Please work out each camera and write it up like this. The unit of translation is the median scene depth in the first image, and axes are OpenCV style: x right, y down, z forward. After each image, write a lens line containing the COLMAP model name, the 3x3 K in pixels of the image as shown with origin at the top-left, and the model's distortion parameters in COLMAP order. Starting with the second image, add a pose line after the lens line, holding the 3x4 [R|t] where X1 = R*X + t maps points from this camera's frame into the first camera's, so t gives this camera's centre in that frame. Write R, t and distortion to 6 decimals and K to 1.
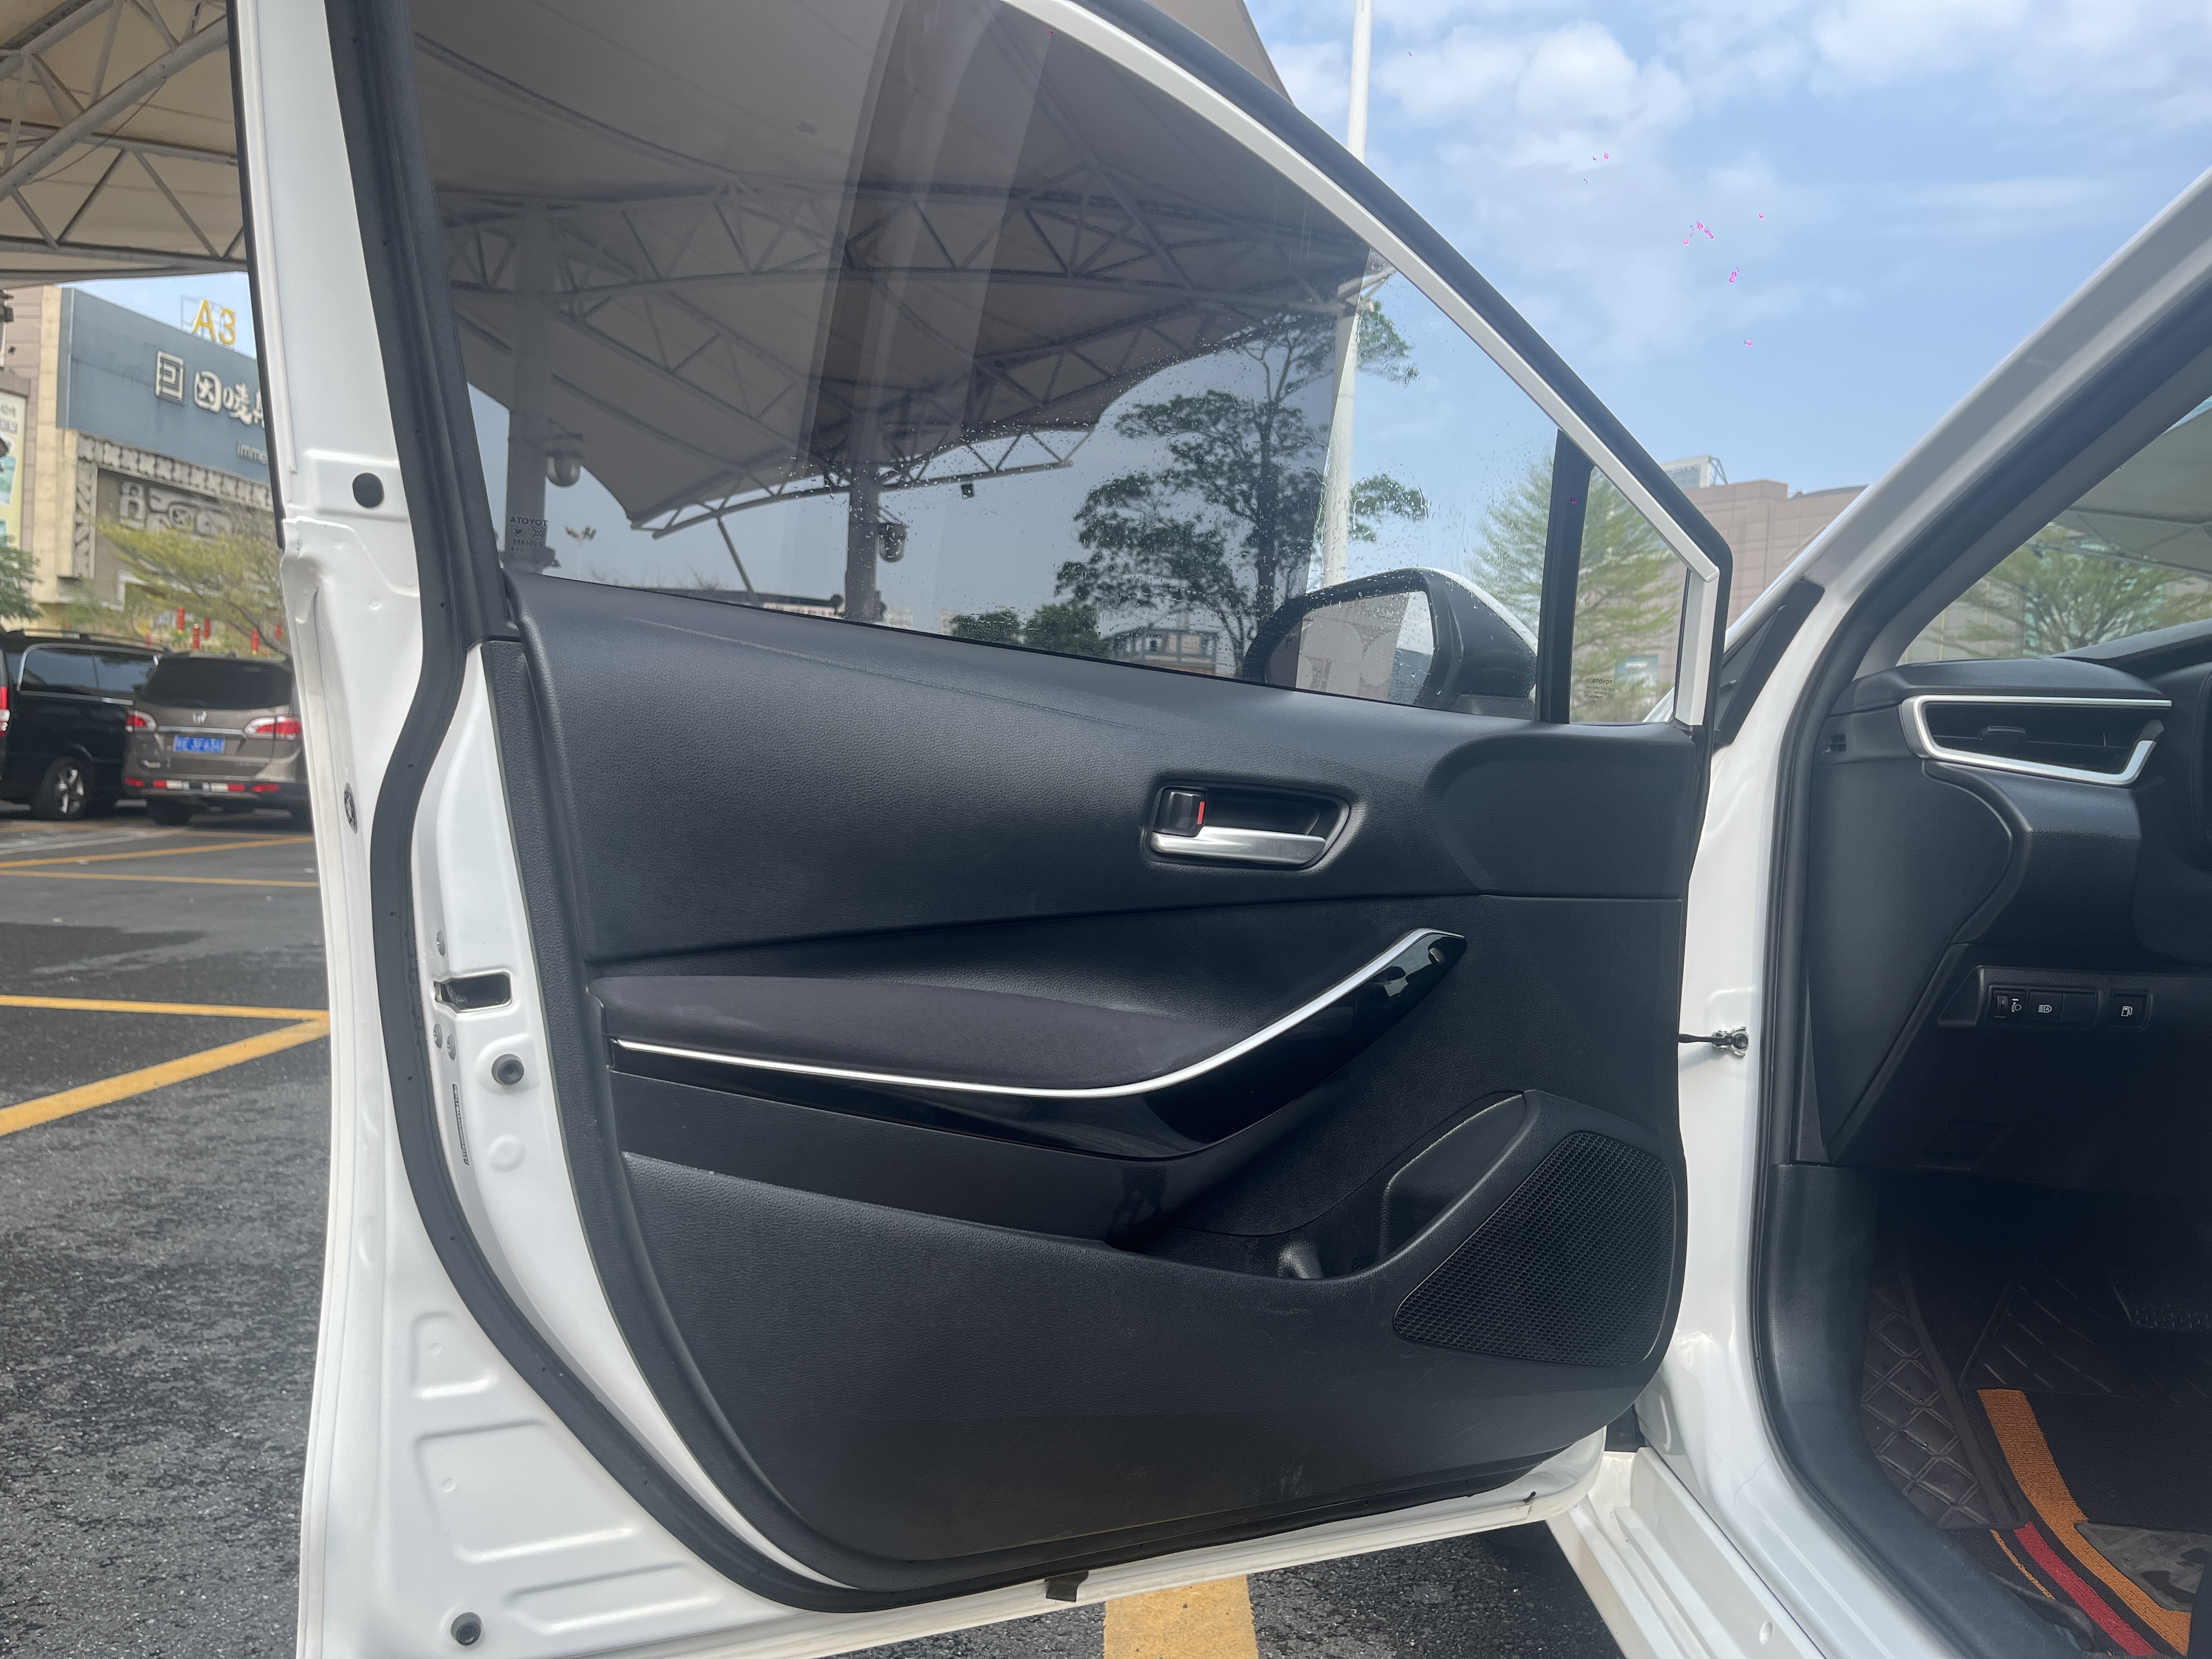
lens RADIAL K [[1679.7, 0, 1089.8], [0, 1679.7, 825.7], [0, 0, 1]] dist [0.079358, -0.114017]
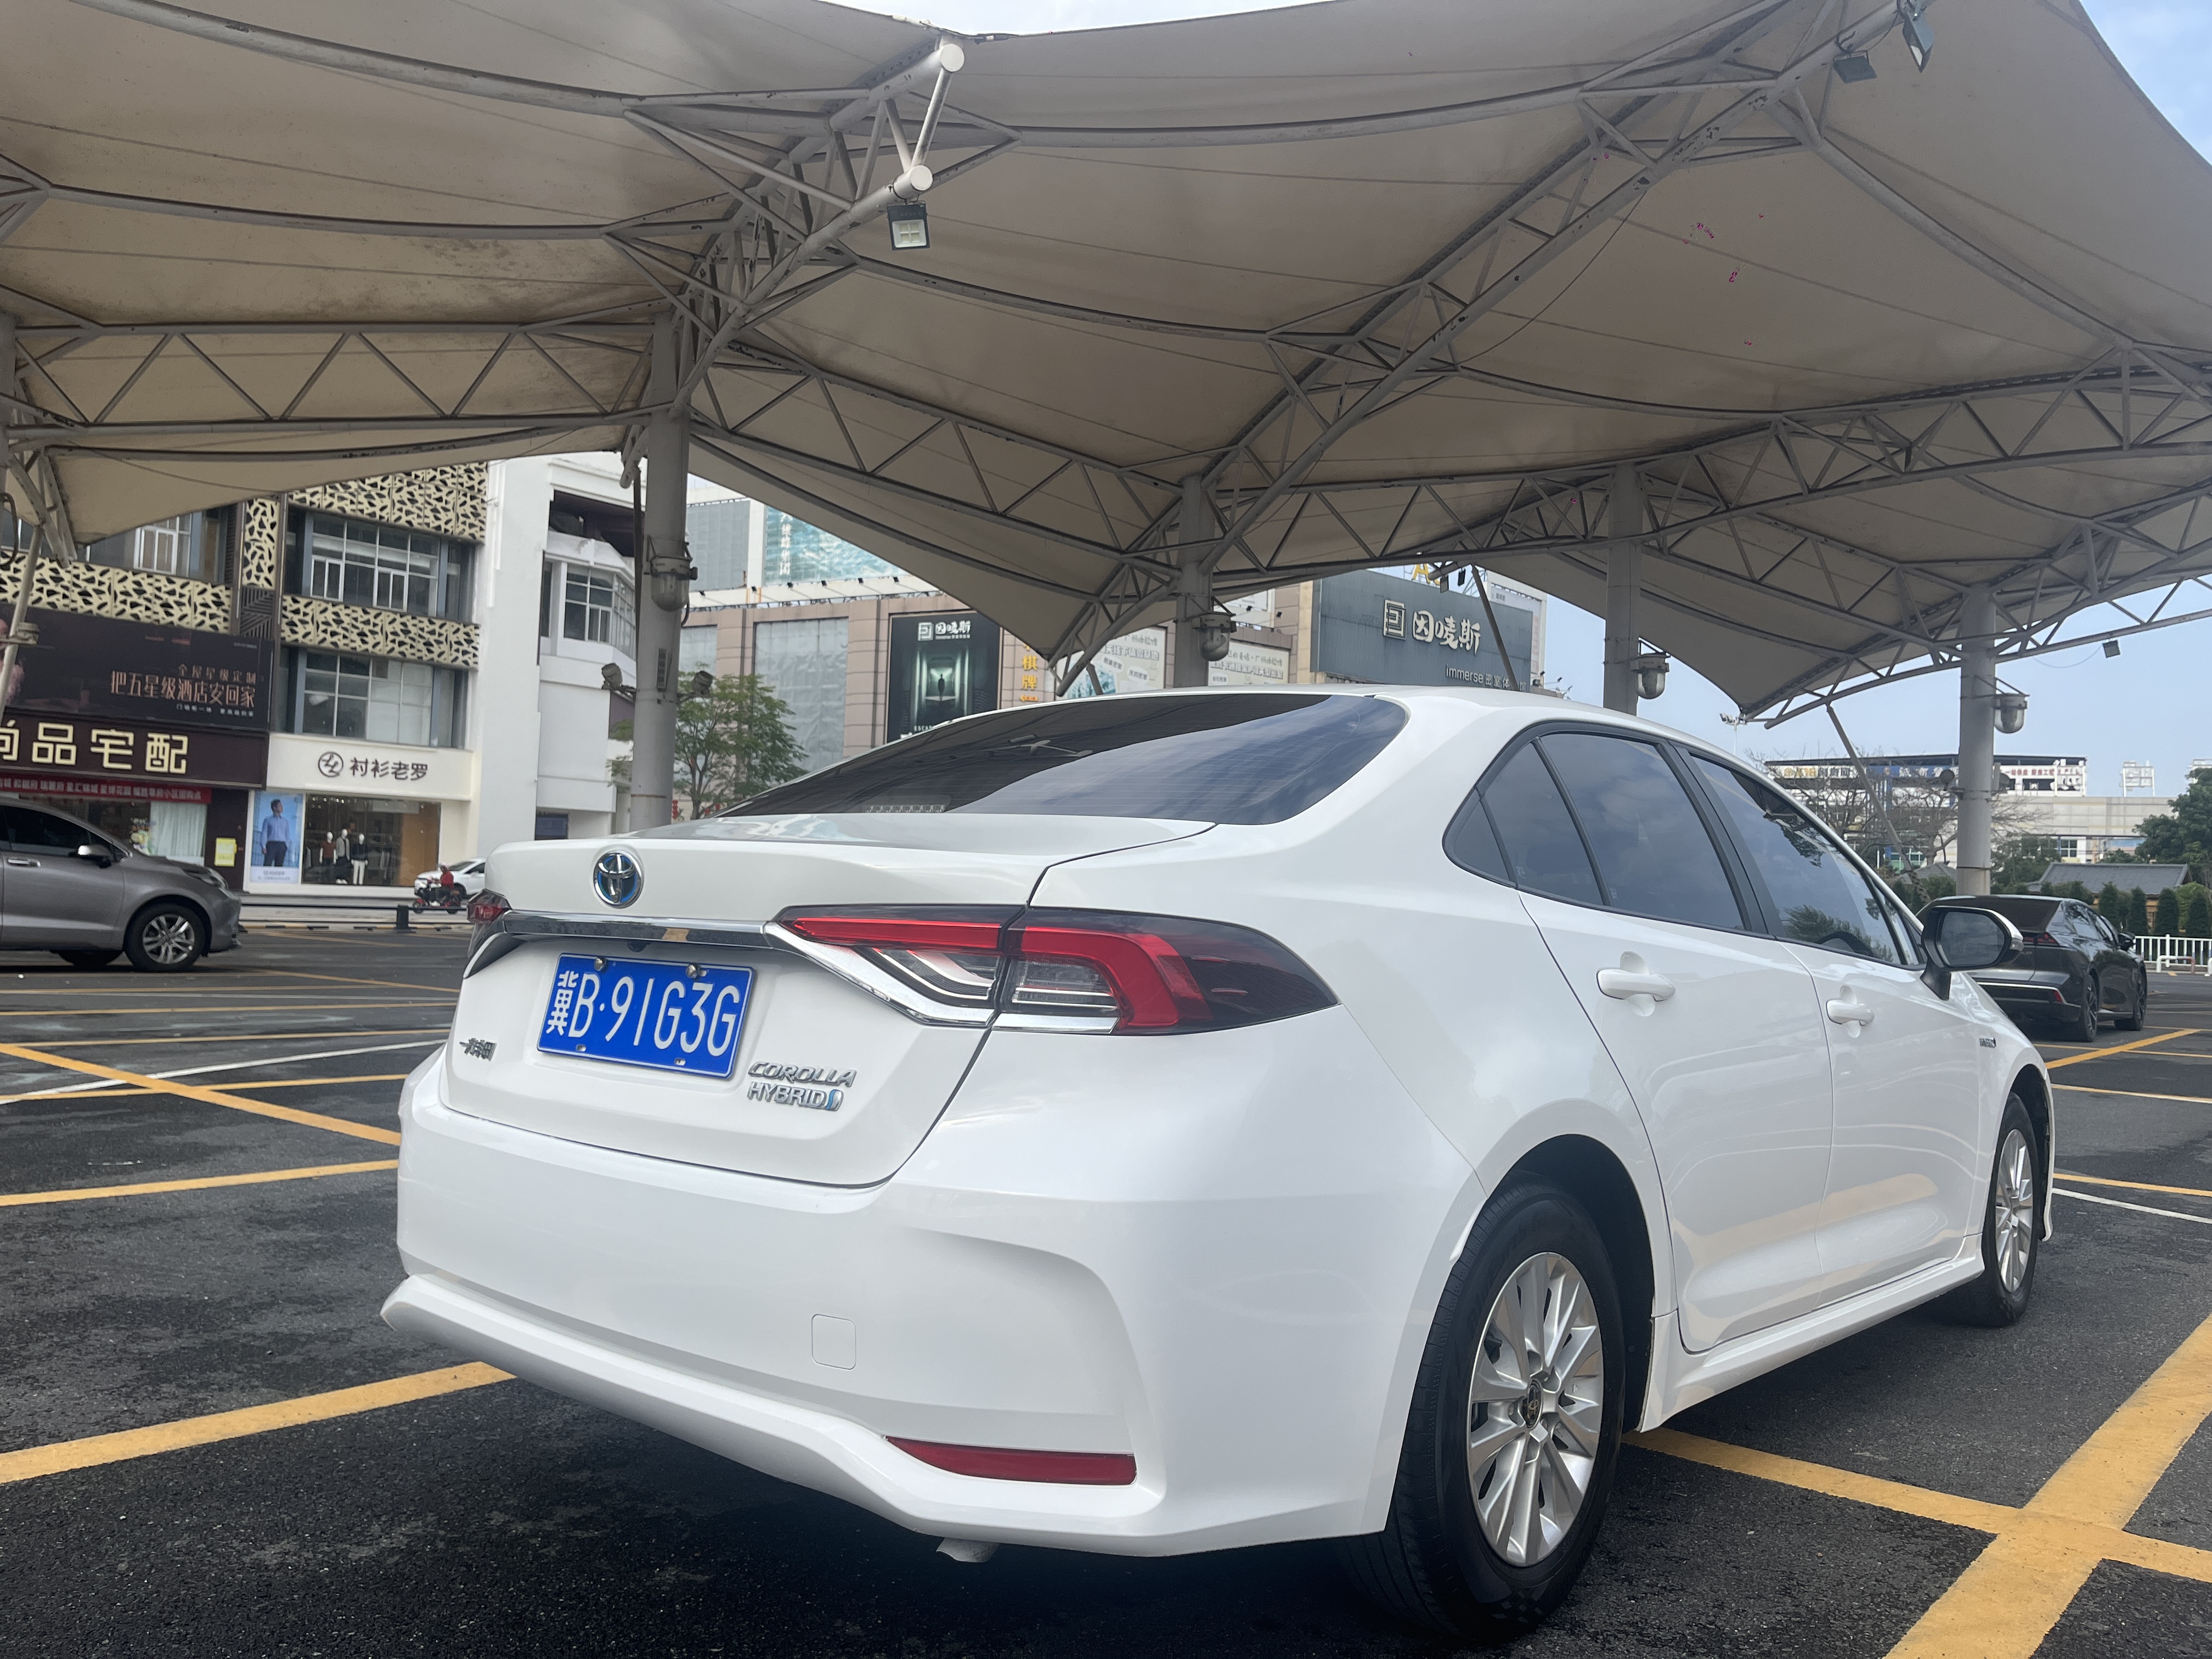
lens RADIAL K [[1679.7, 0, 1092.2], [0, 1679.7, 827.3], [0, 0, 1]] dist [0.079358, -0.114017]
pose [[0.774204, -0.044418, -0.631376, 0.115815], [-0.021109, 0.995168, -0.095895, 0.003525], [0.632584, 0.087570, 0.769525, -0.108816]]
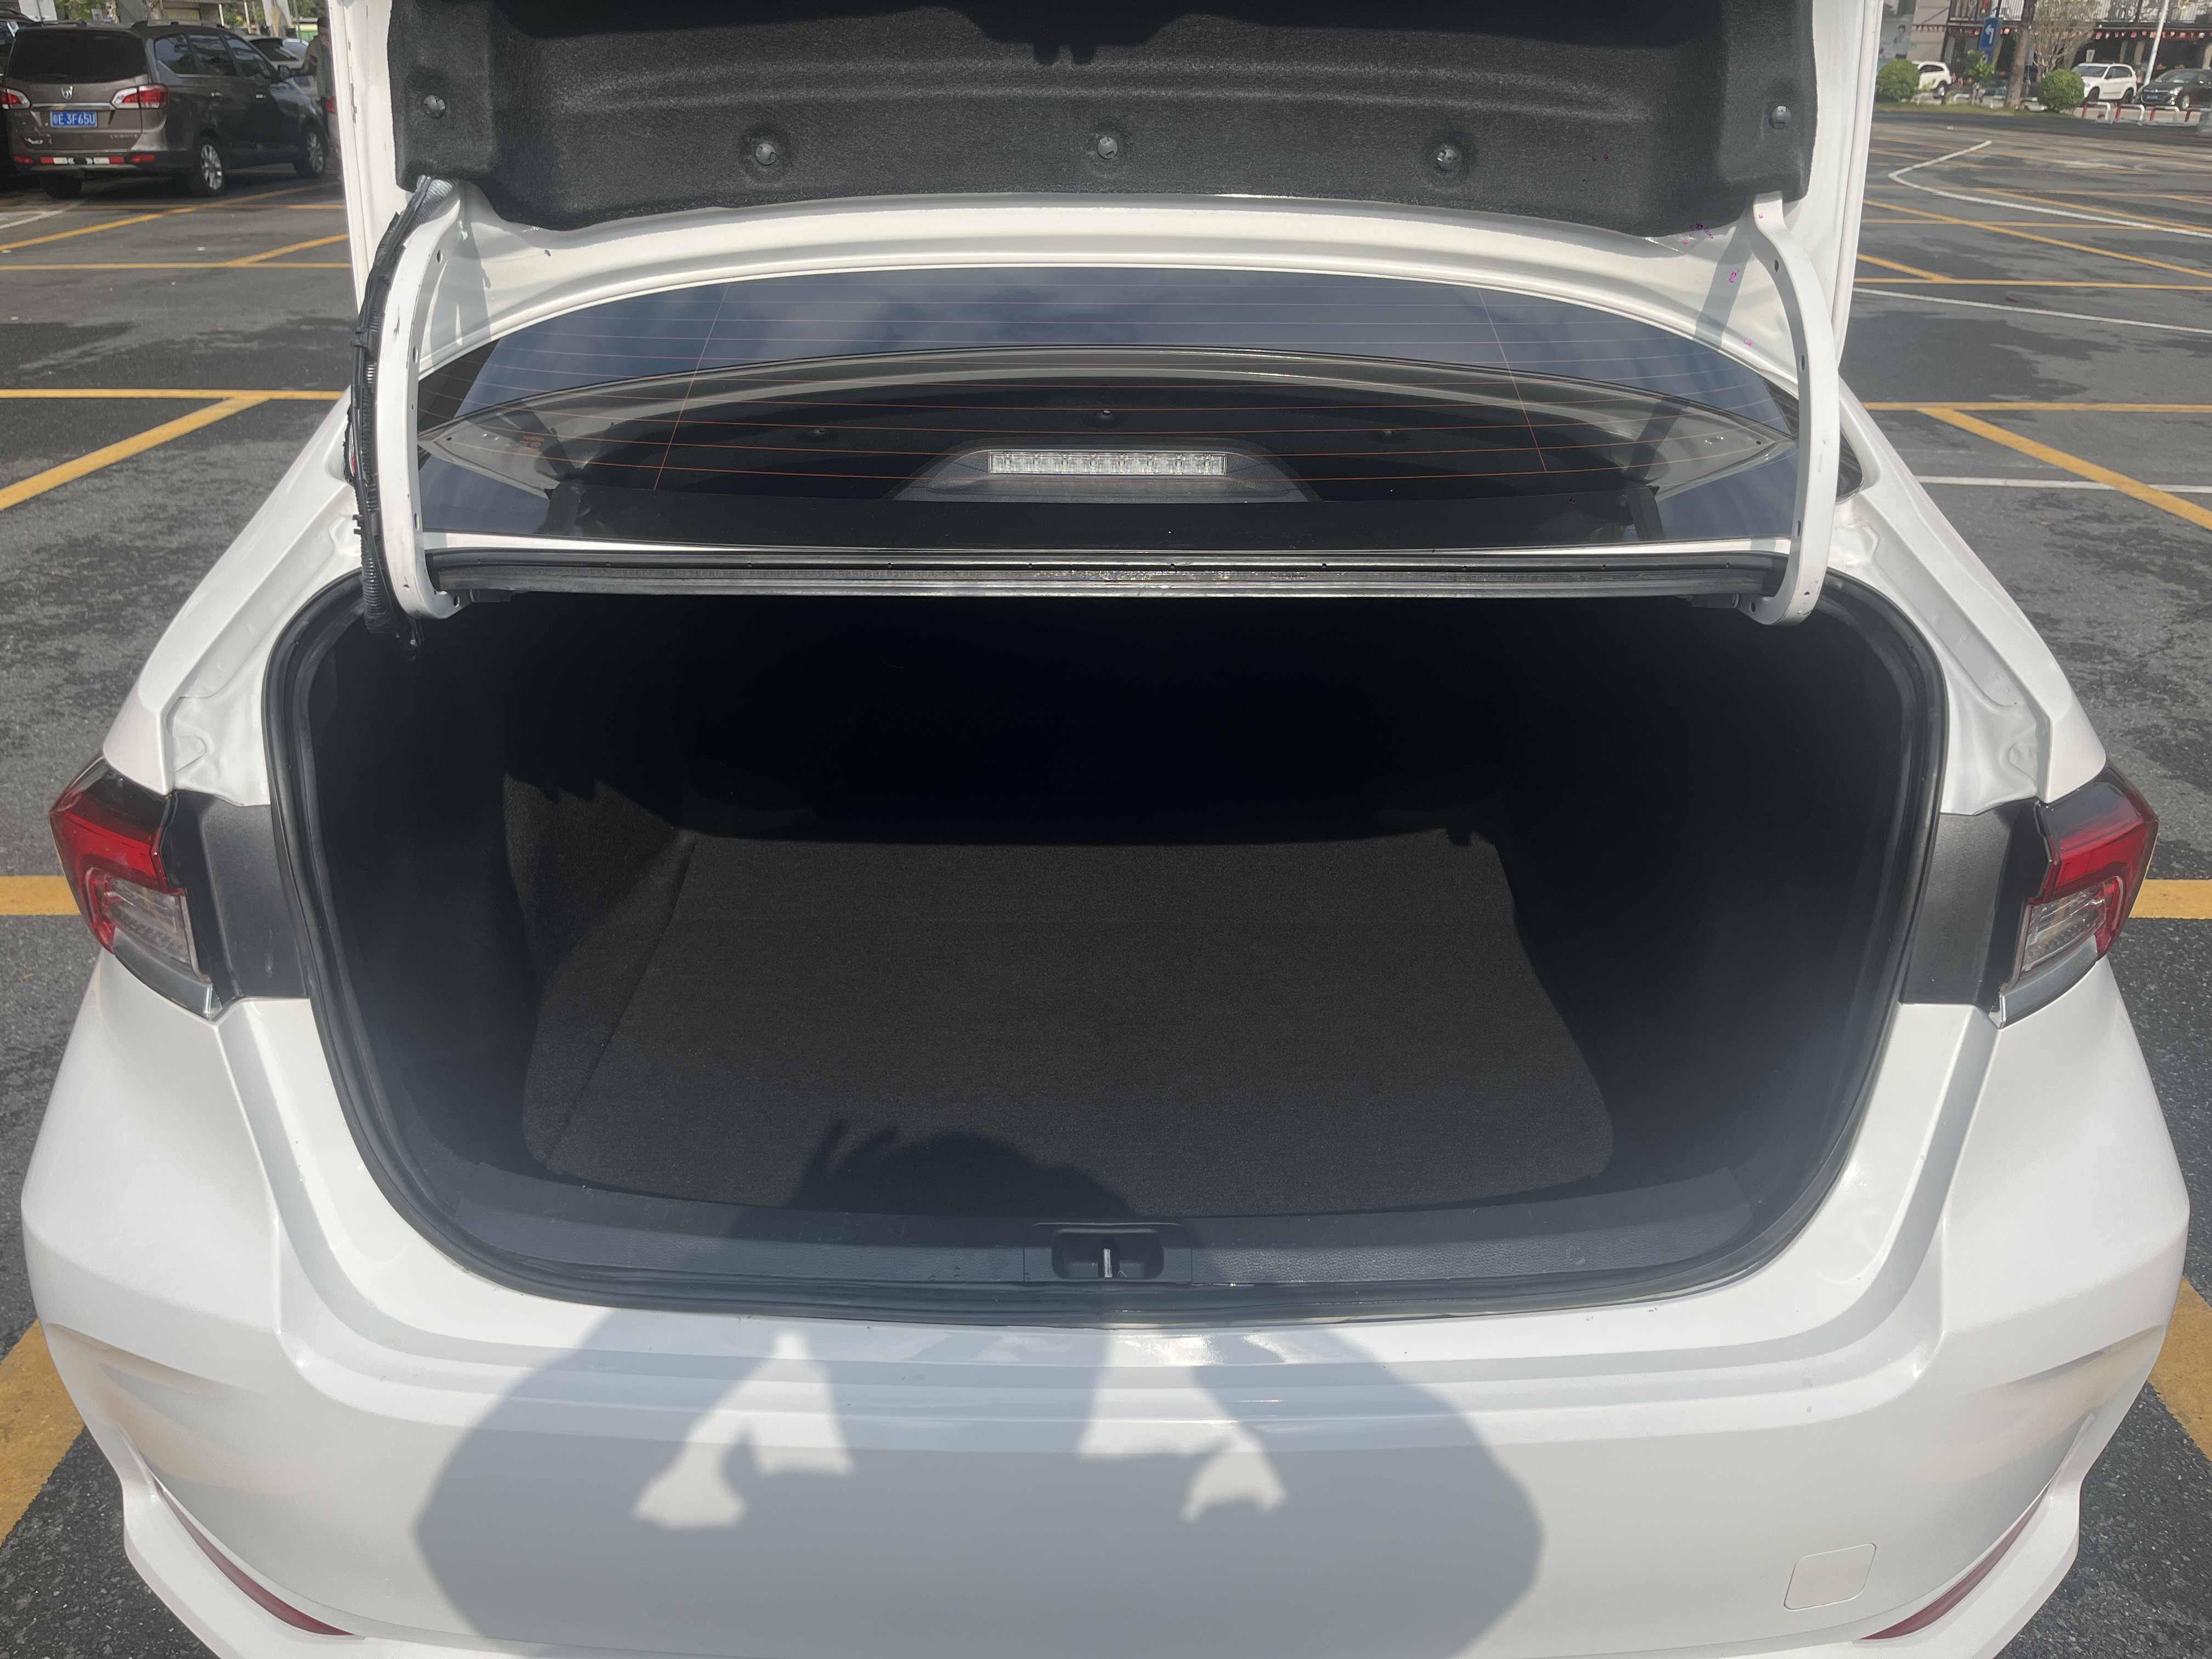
lens RADIAL K [[1679.7, 0, 1083.4], [0, 1679.7, 819.7], [0, 0, 1]] dist [0.079358, -0.114017]
pose [[0.998923, -0.045833, 0.007245, 0.044865], [0.039498, 0.921804, 0.385639, -0.015868], [-0.024354, -0.384937, 0.922621, -0.091526]]
